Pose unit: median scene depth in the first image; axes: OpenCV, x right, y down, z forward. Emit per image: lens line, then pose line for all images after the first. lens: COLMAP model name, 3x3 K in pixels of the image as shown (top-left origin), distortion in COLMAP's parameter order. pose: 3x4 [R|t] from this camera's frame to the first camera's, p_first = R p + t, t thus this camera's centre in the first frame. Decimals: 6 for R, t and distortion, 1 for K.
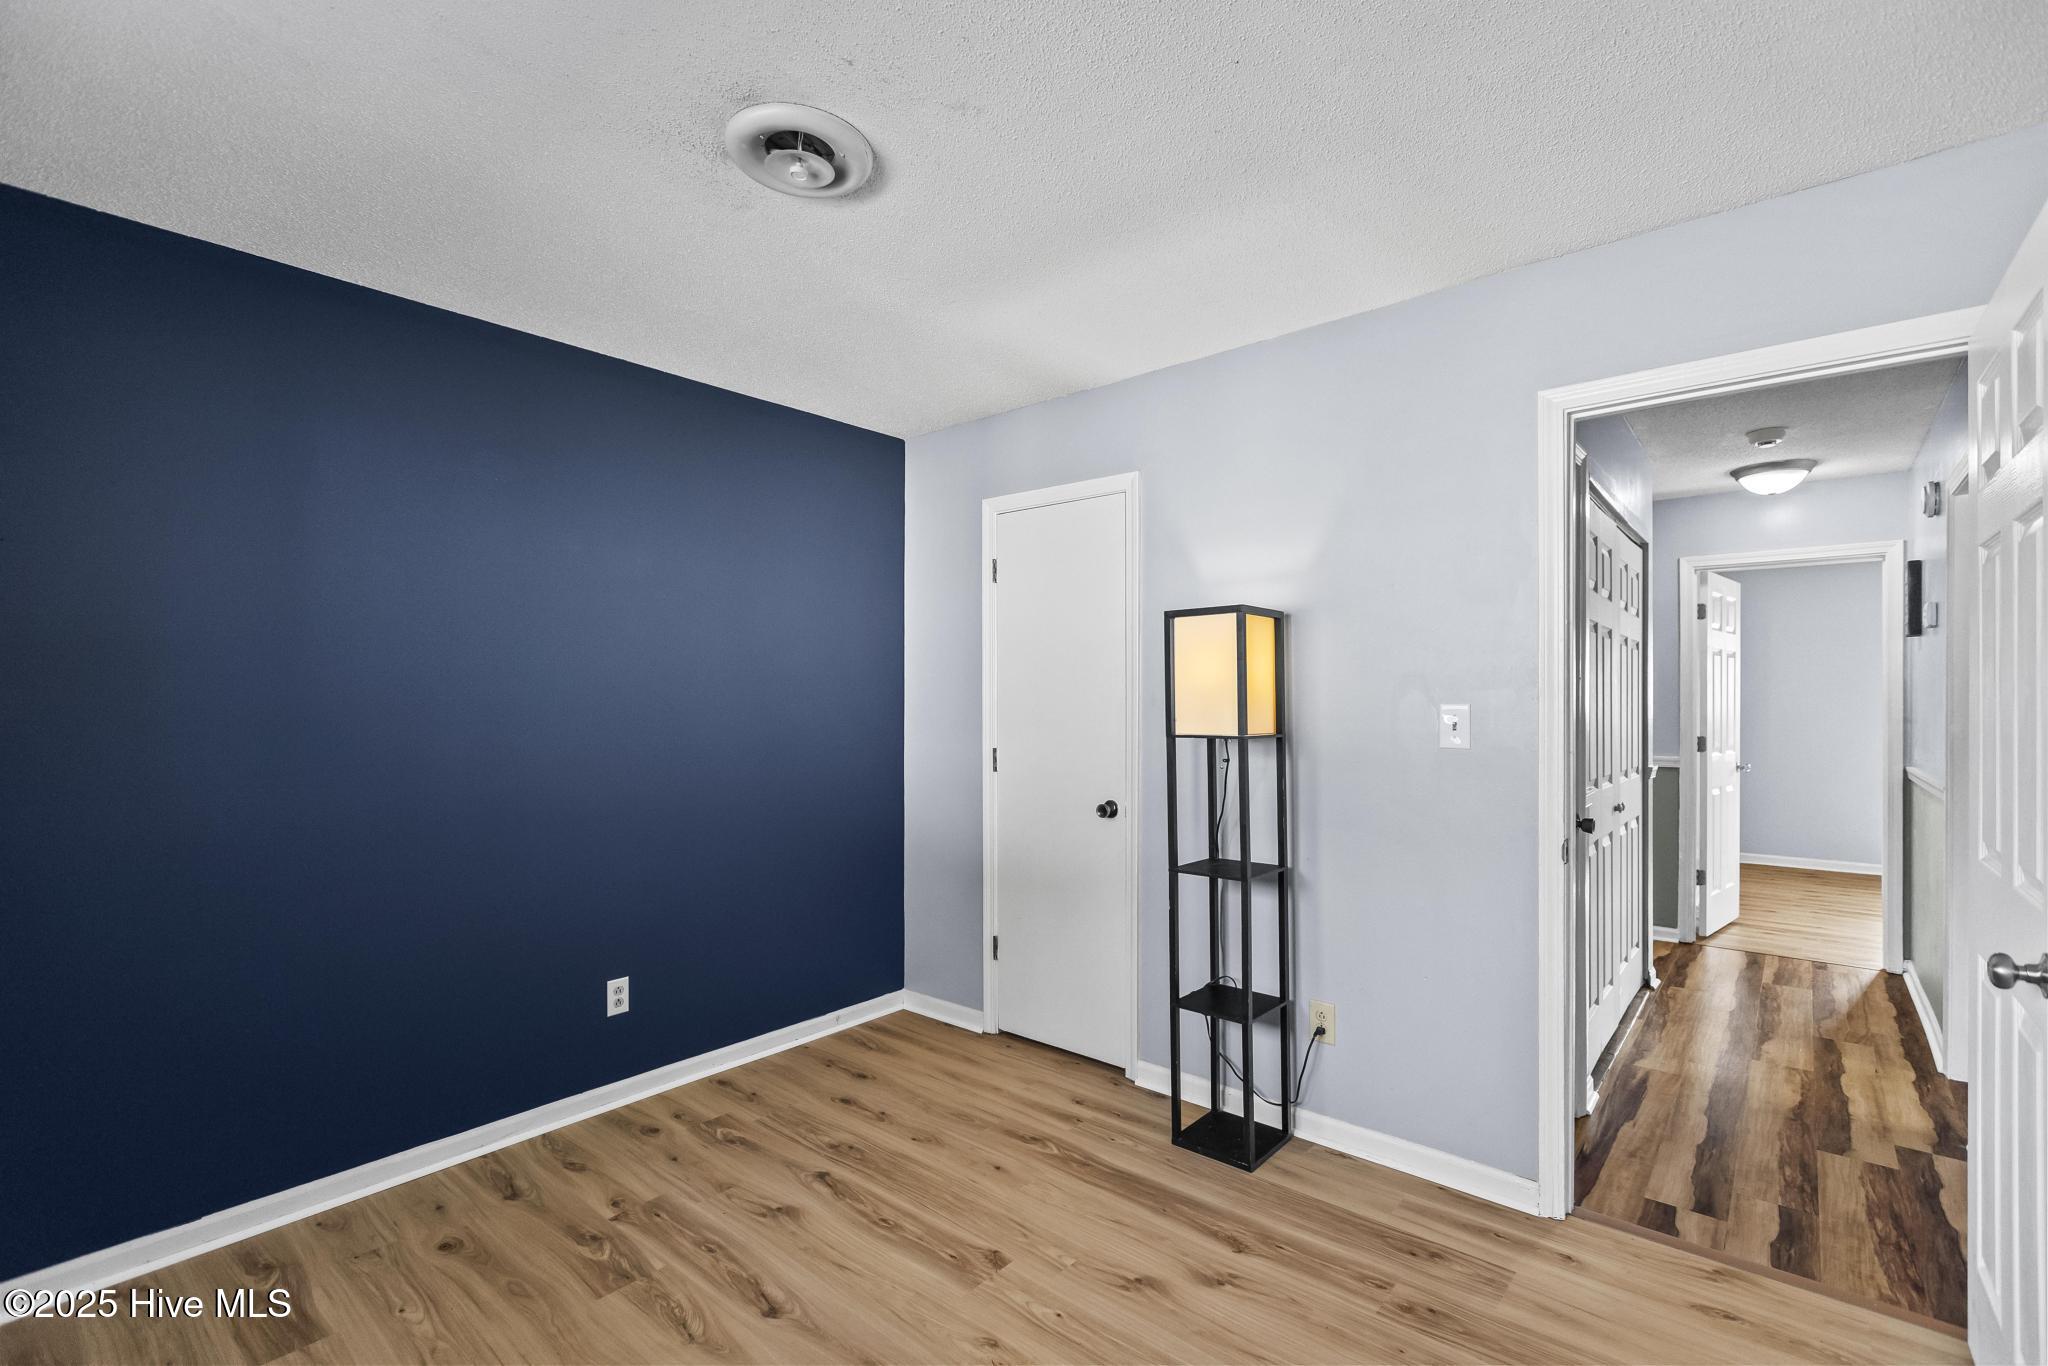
lens RADIAL K [[924.3, 0, 1030.5], [0, 924.3, 694.6], [0, 0, 1]] dist [-0.003147, -0.000859]
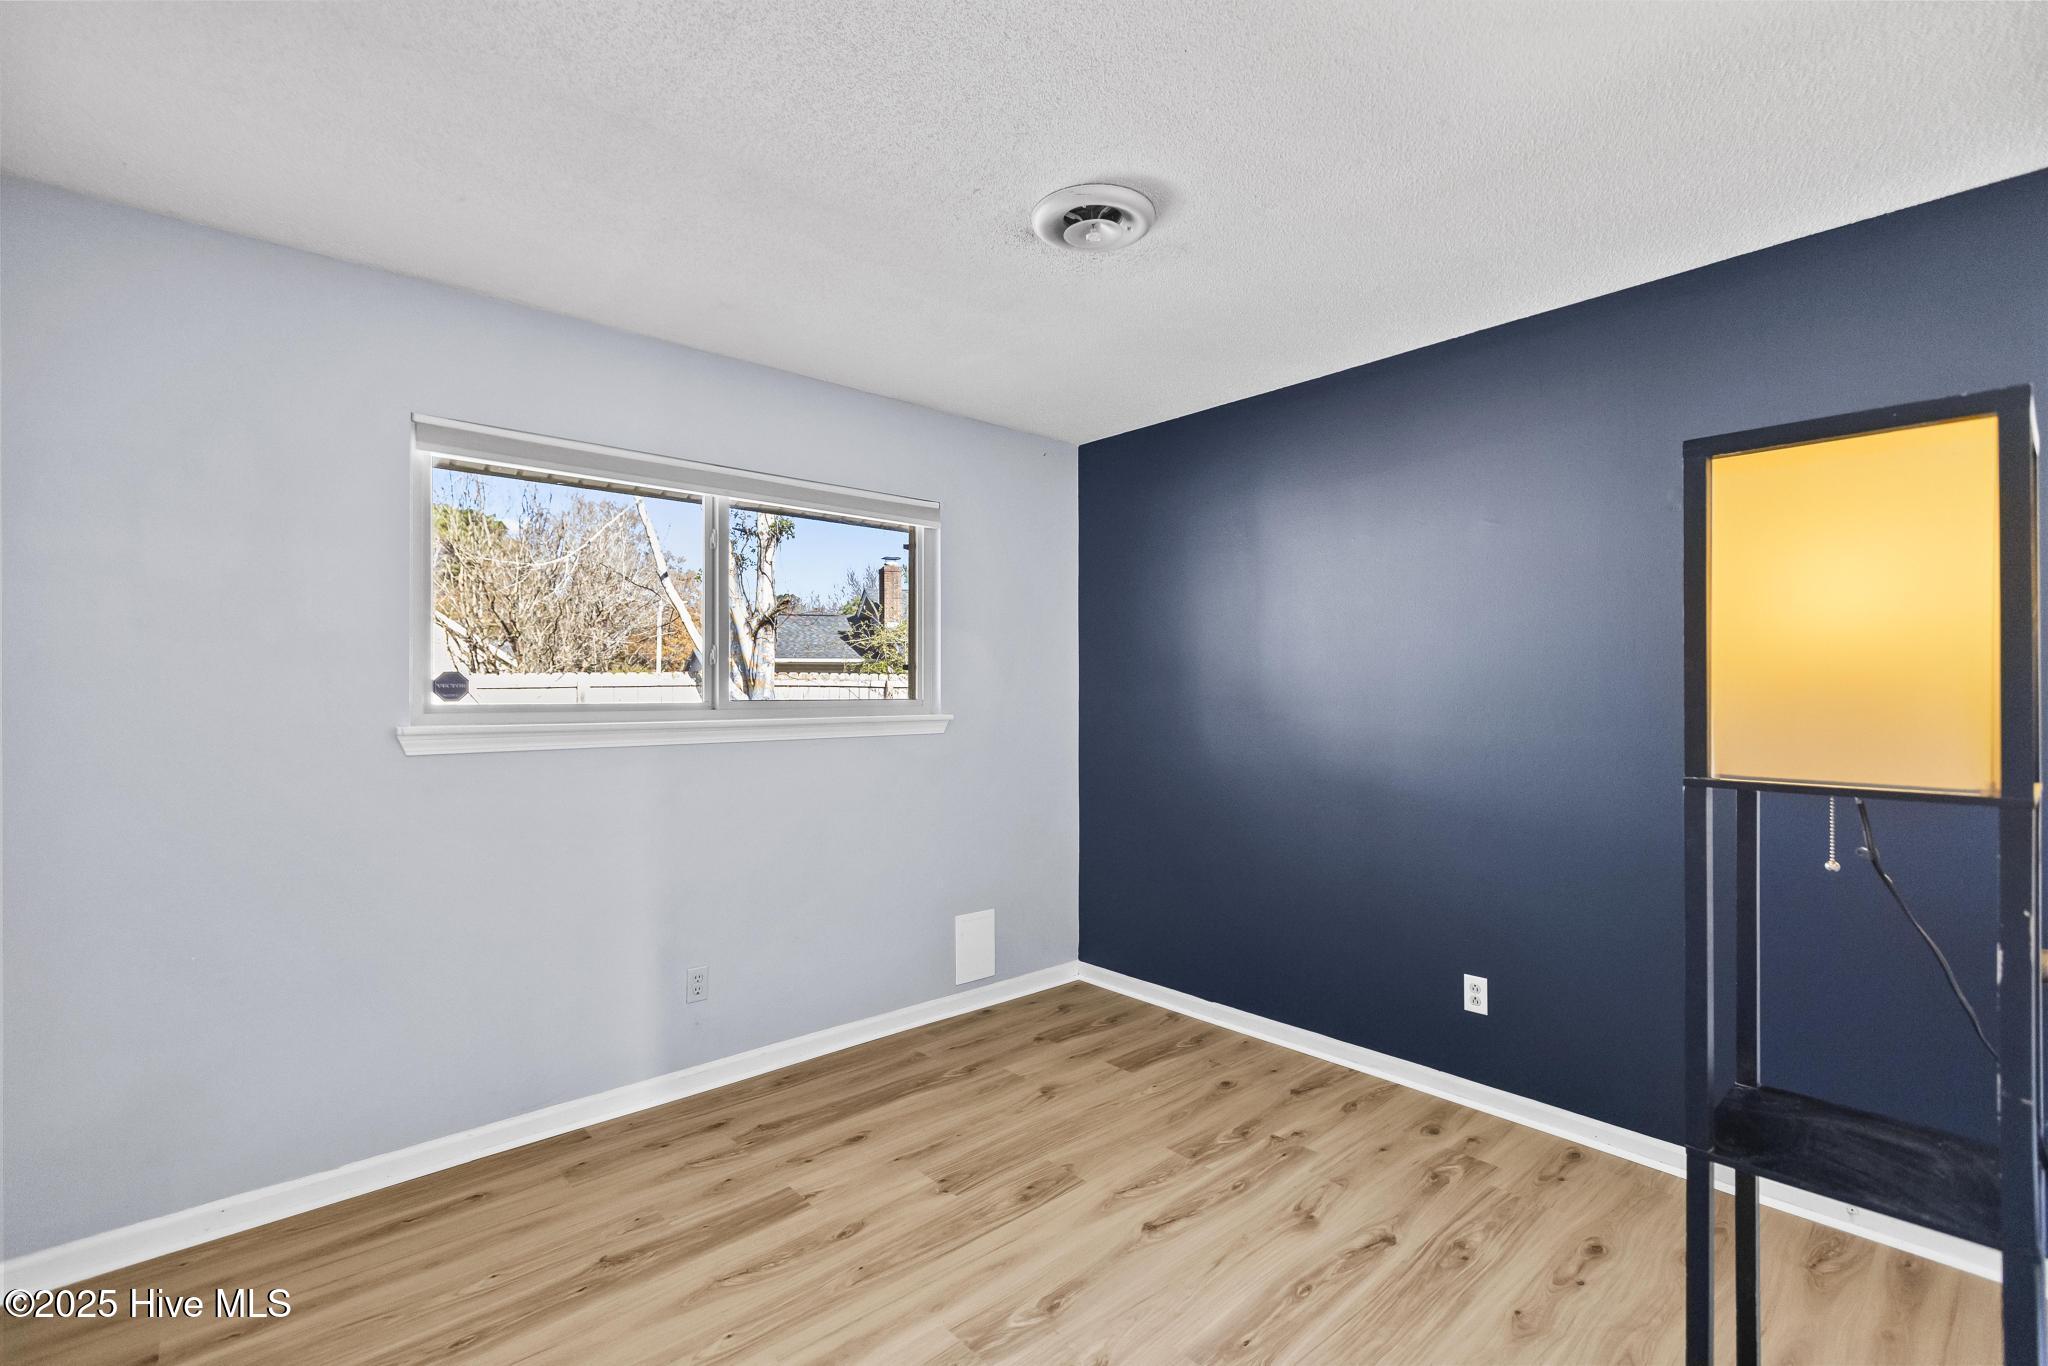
lens RADIAL K [[924.3, 0, 1032.5], [0, 924.3, 683.7], [0, 0, 1]] dist [-0.003147, -0.000859]
pose [[-0.153584, -0.000250, -0.988136, 0.678272], [0.011737, 0.999929, -0.002077, -0.003590], [0.988066, -0.011917, -0.153570, 0.805888]]
